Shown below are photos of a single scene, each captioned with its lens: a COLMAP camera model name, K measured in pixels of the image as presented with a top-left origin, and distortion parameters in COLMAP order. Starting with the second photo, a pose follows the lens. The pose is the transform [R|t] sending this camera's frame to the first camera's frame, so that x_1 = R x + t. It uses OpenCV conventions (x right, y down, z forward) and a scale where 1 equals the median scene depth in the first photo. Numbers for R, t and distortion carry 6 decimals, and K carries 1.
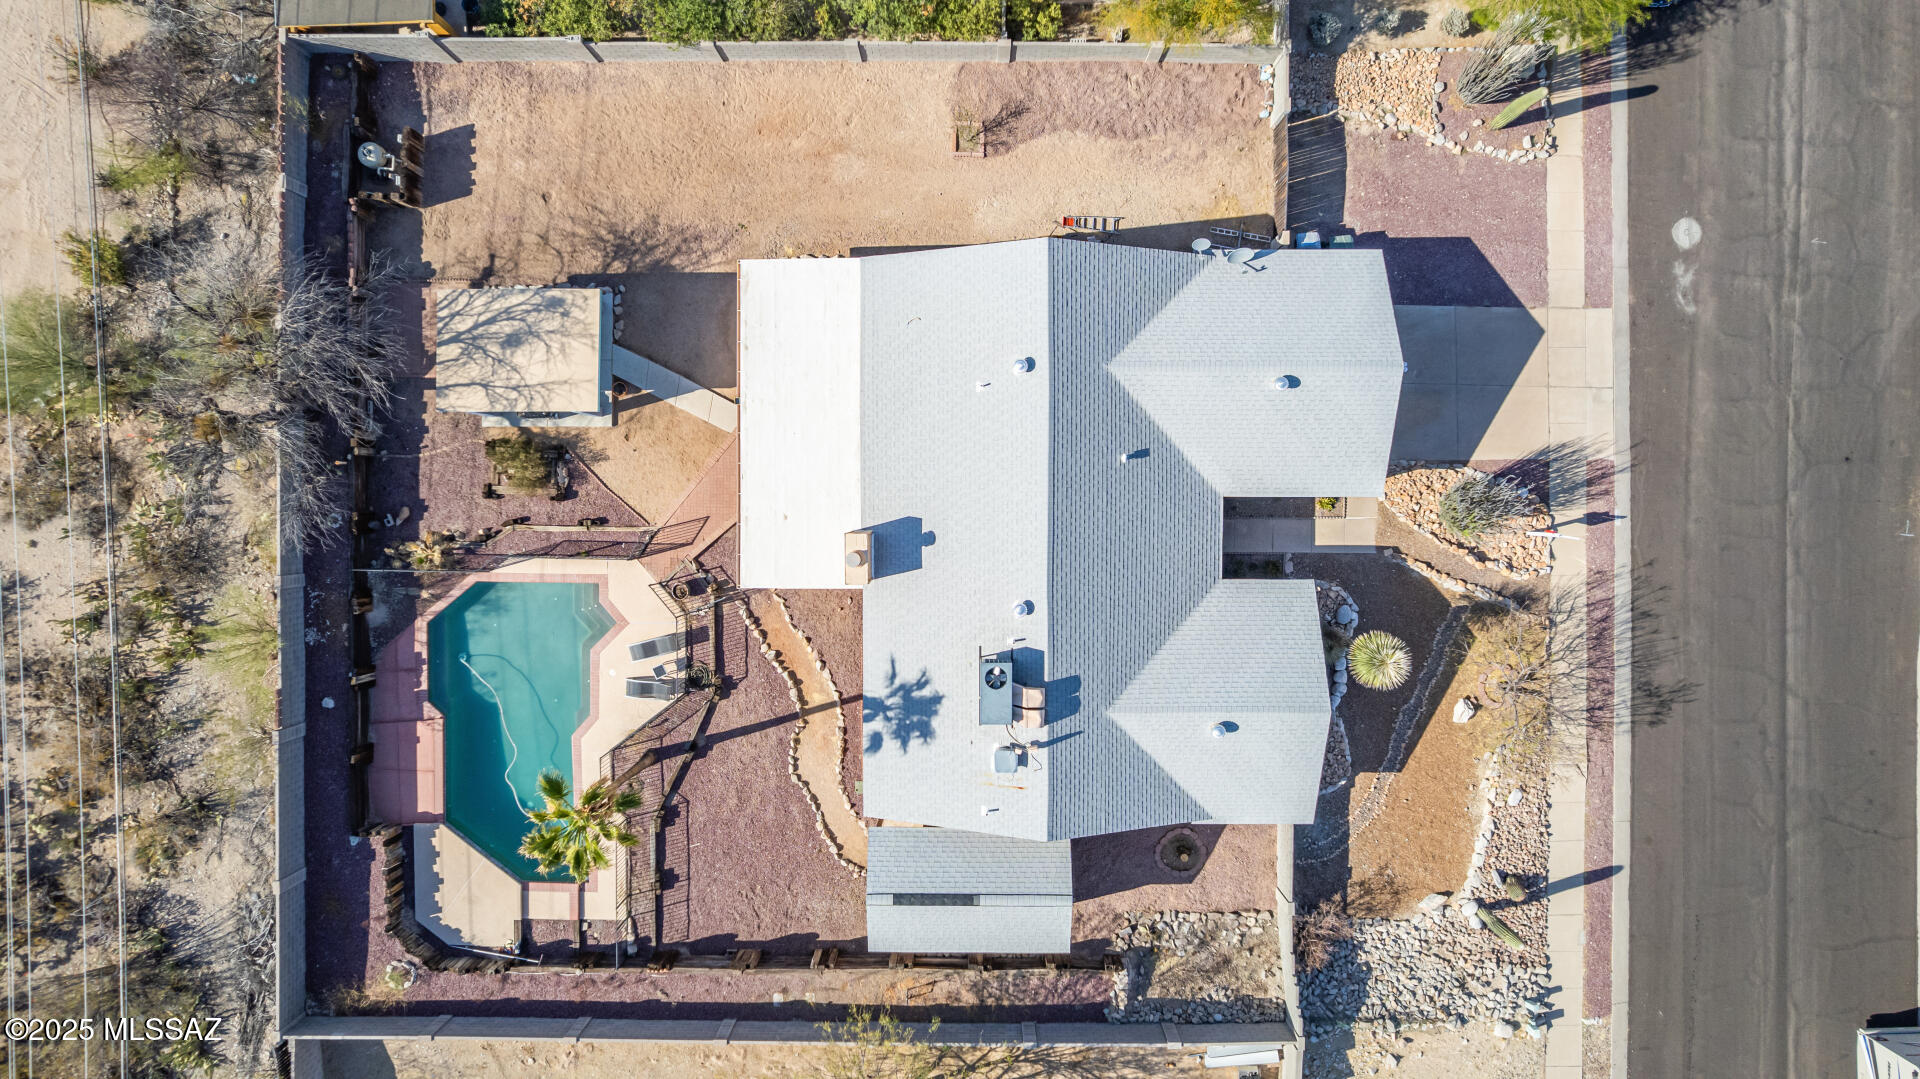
lens RADIAL K [[1221.2, 0, 957.0], [0, 1221.2, 533.8], [0, 0, 1]] dist [-0.041997, 0.024489]
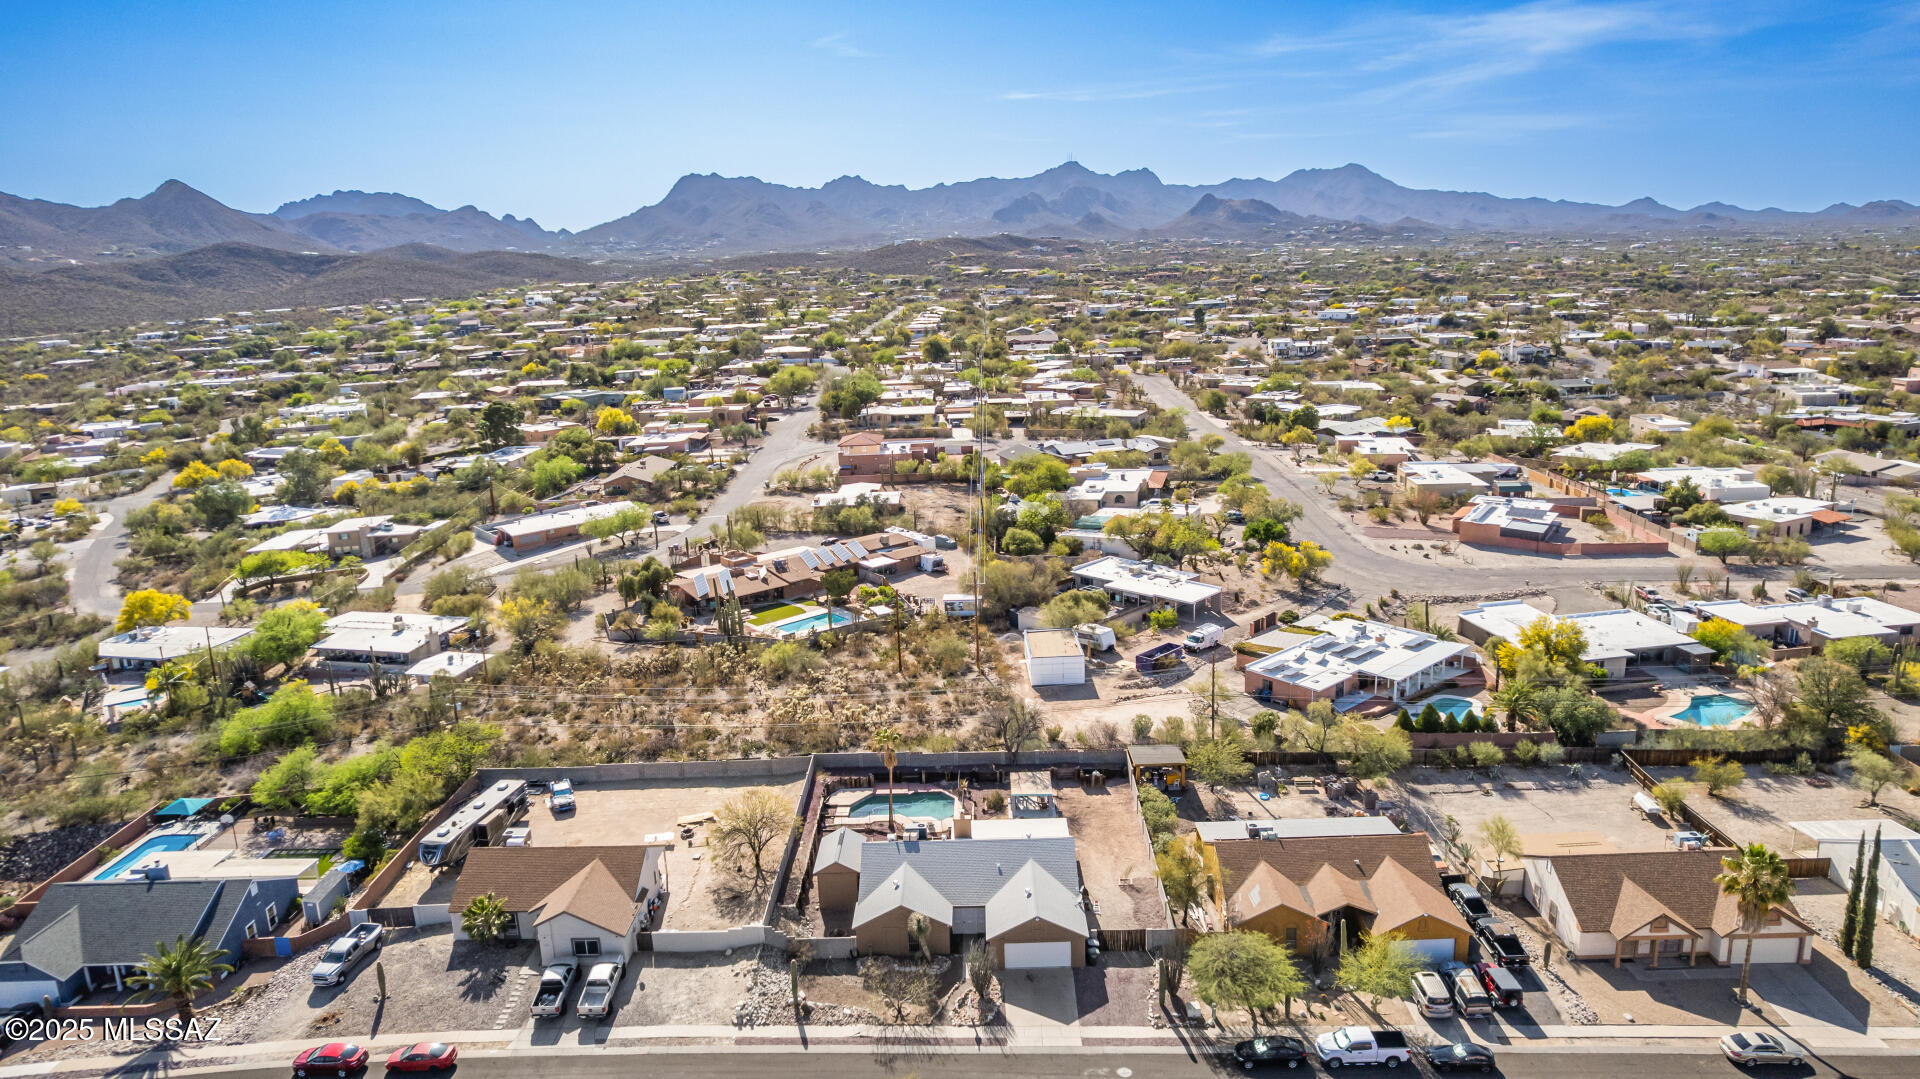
lens RADIAL K [[1221.2, 0, 950.1], [0, 1221.2, 541.5], [0, 0, 1]] dist [-0.041997, 0.024489]
pose [[-0.016552, 0.247511, -0.968744, 2.313490], [-0.999783, 0.008163, 0.019168, -0.010886], [0.012652, 0.968851, 0.247323, -0.329575]]
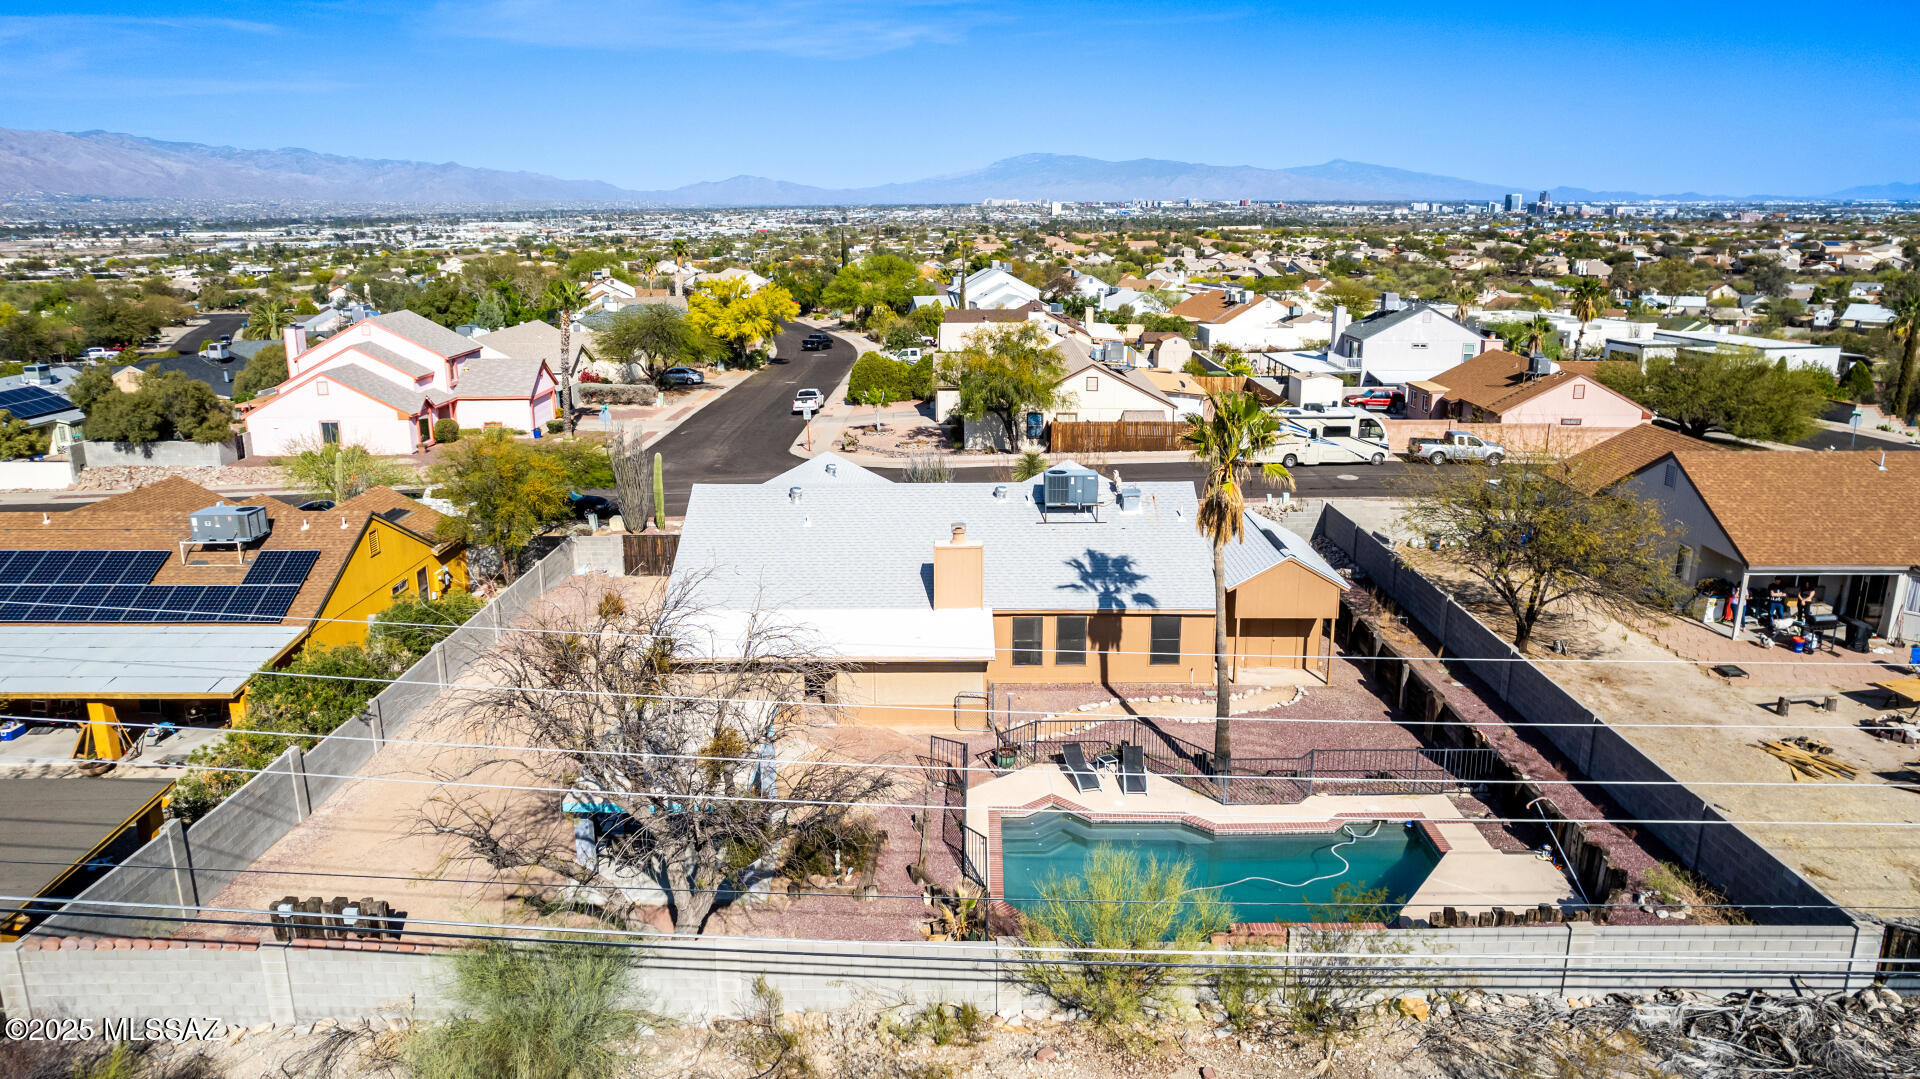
lens RADIAL K [[1221.2, 0, 972.7], [0, 1221.2, 544.0], [0, 0, 1]] dist [-0.041997, 0.024489]
pose [[-0.013111, -0.276128, 0.961031, -0.964307], [0.999456, -0.032698, 0.004240, 0.025897], [0.030253, 0.960564, 0.276407, 0.638175]]
